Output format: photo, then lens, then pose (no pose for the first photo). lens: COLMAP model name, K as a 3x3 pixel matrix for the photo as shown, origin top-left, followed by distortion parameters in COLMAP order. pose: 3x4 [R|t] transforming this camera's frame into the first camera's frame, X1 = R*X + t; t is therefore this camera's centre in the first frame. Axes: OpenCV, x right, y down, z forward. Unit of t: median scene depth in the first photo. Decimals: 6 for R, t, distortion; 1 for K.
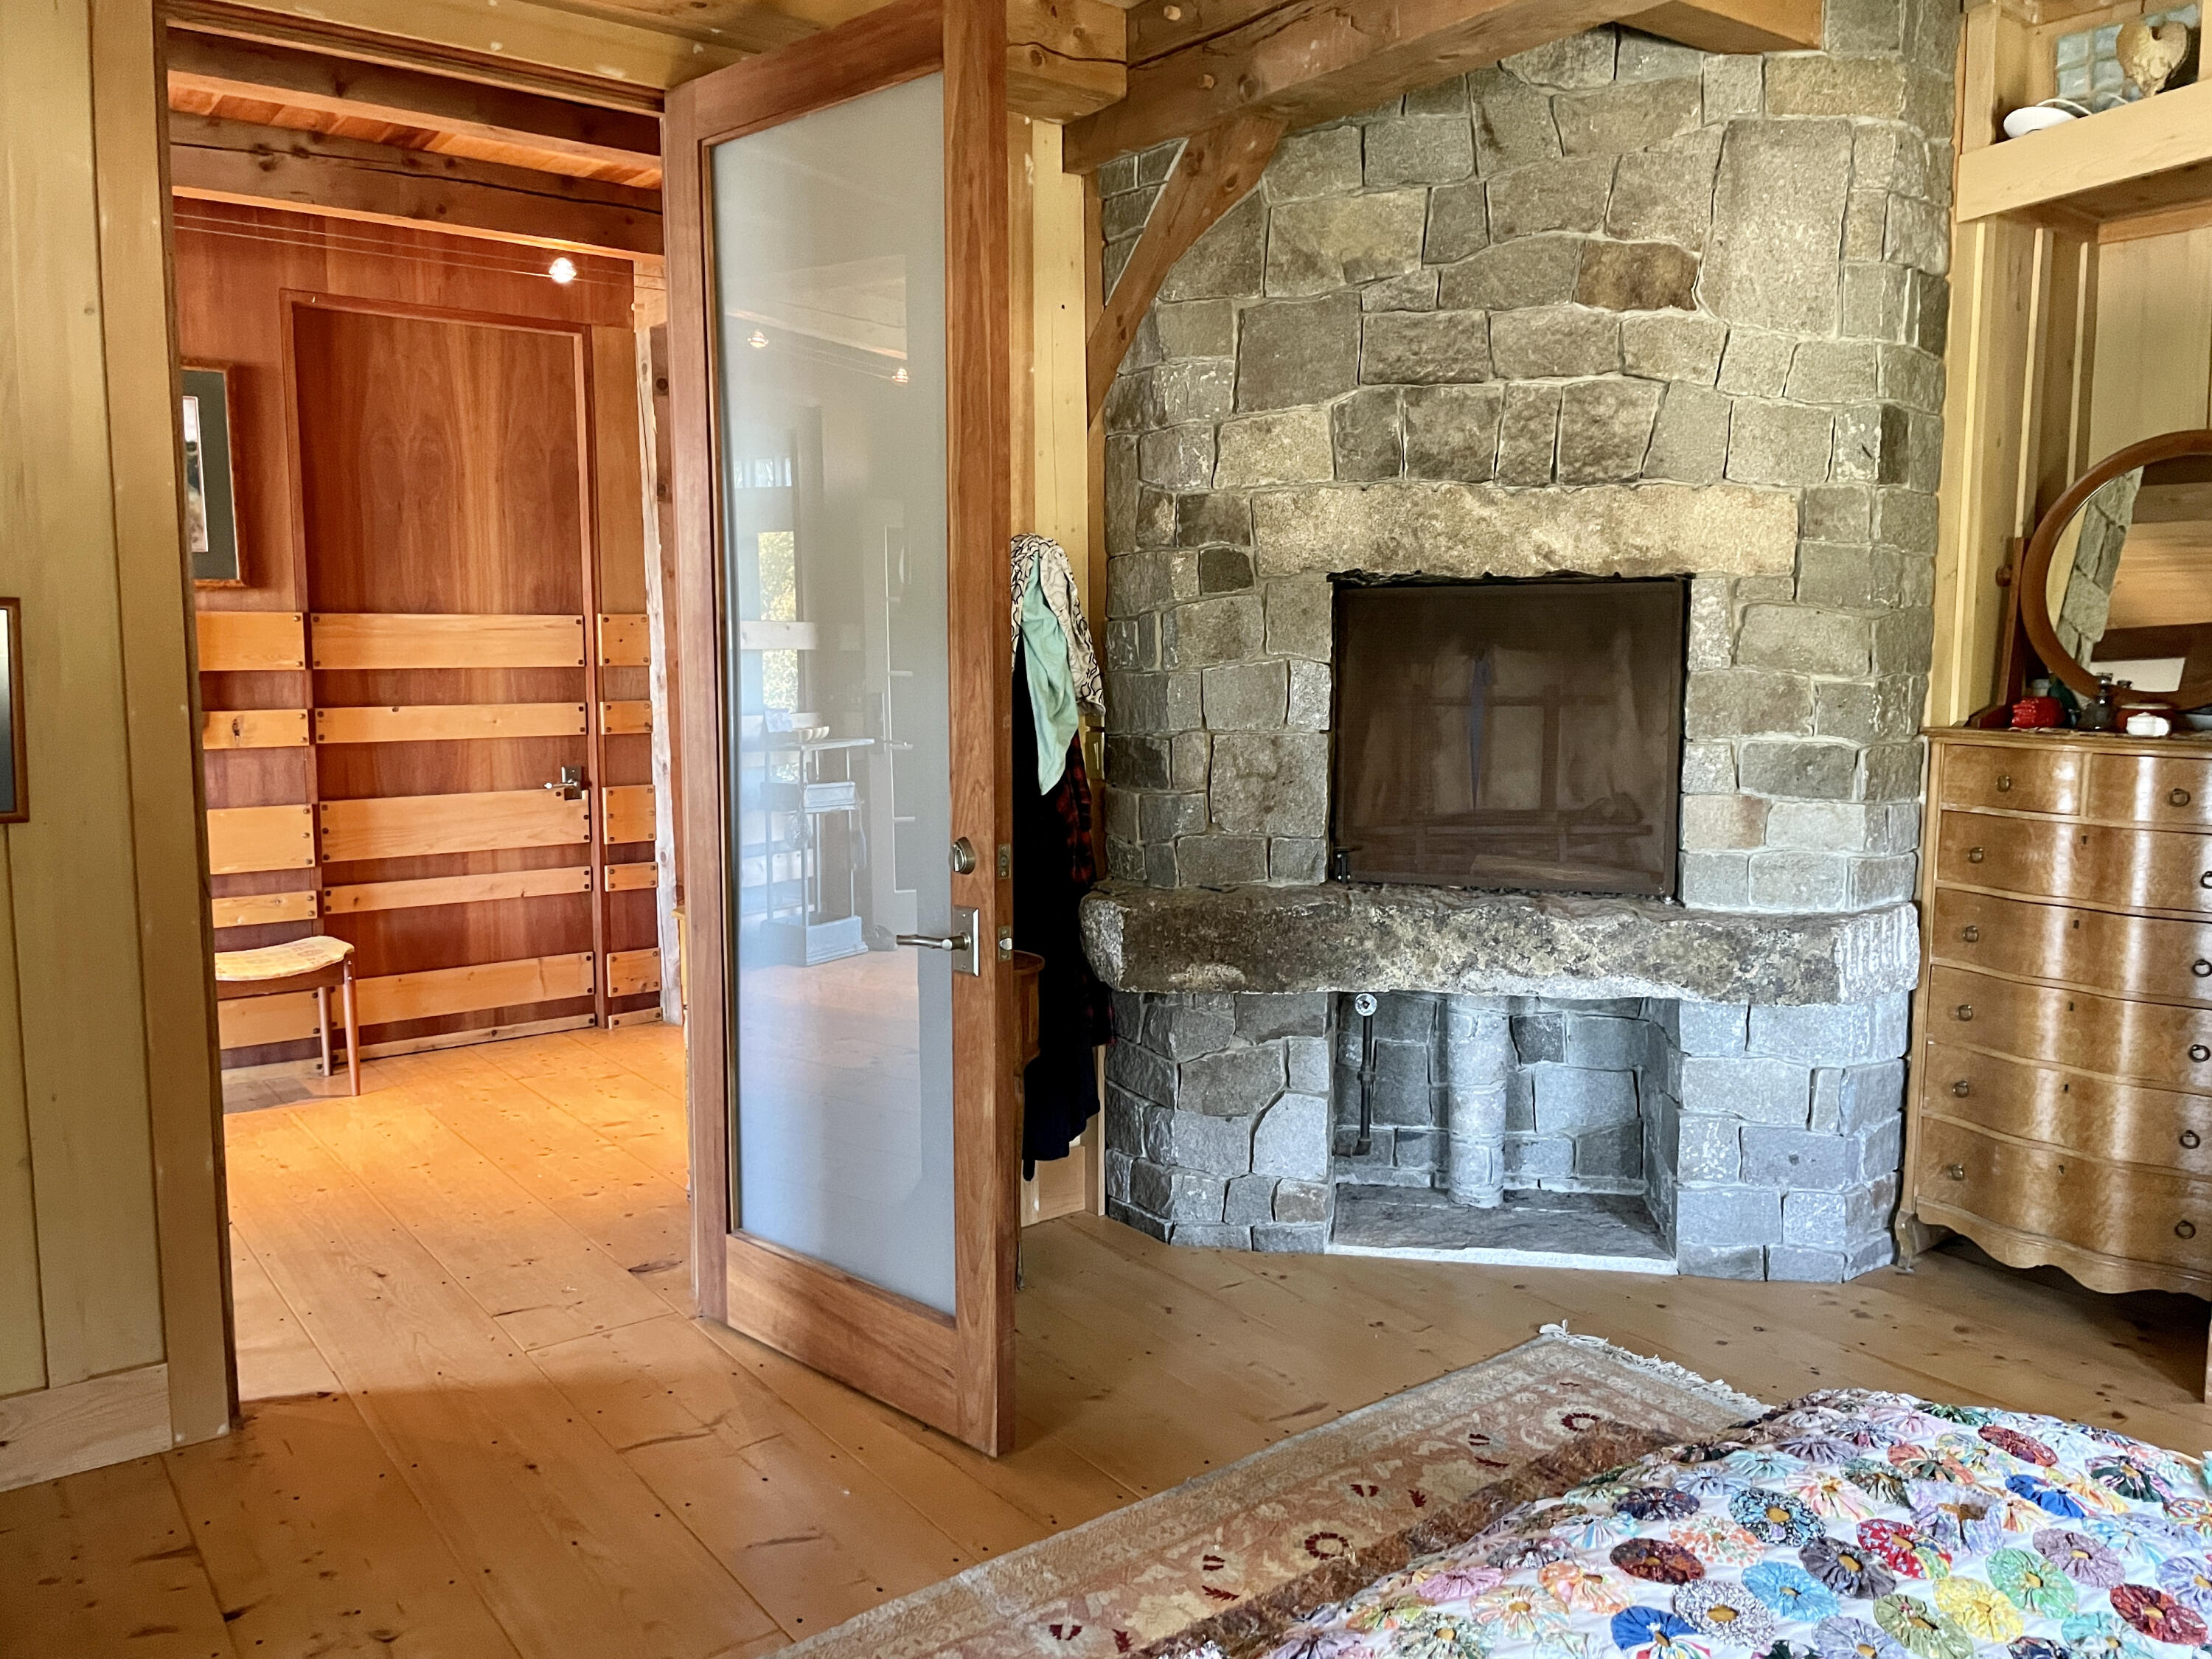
lens RADIAL K [[1672.1, 0, 1102.1], [0, 1672.1, 826.9], [0, 0, 1]] dist [0.008191, 0.003233]
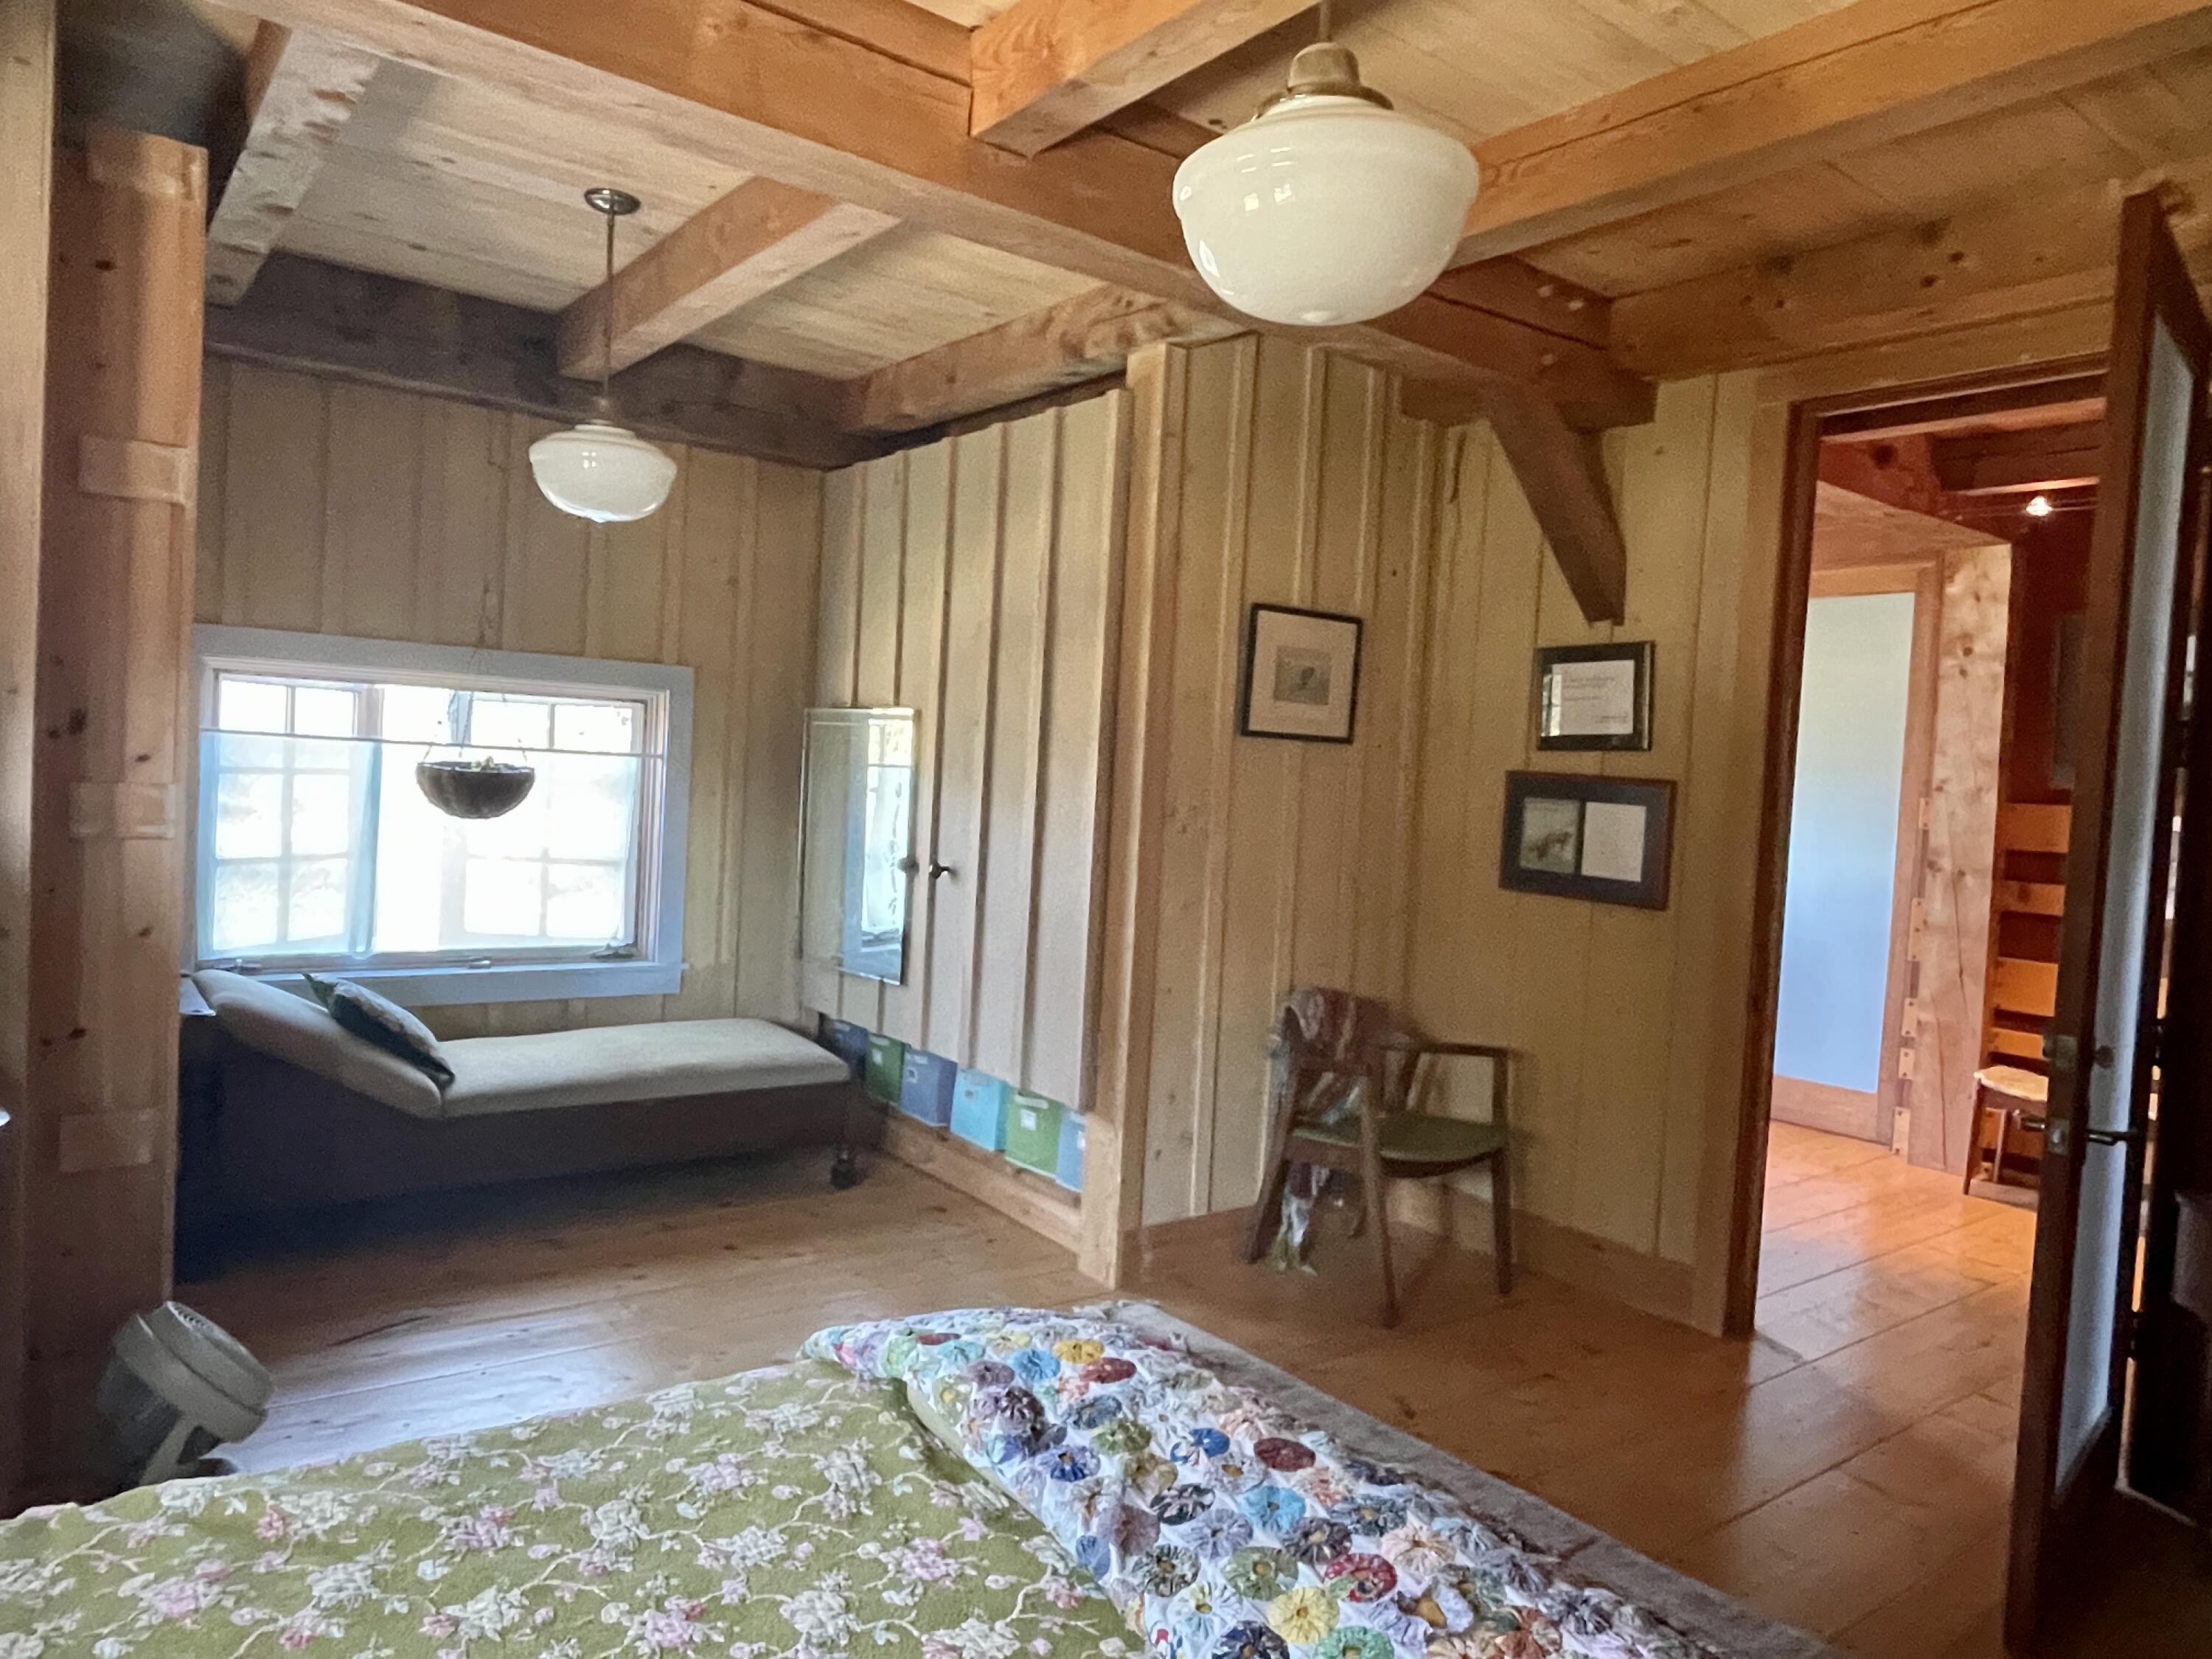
lens RADIAL K [[1435.9, 0, 1102.6], [0, 1435.9, 825.0], [0, 0, 1]] dist [0.000416, 0.000027]
pose [[0.016399, 0.042912, -0.998944, 1.450464], [-0.163613, 0.985727, 0.039658, -0.085068], [0.986388, 0.162790, 0.023186, 0.735746]]
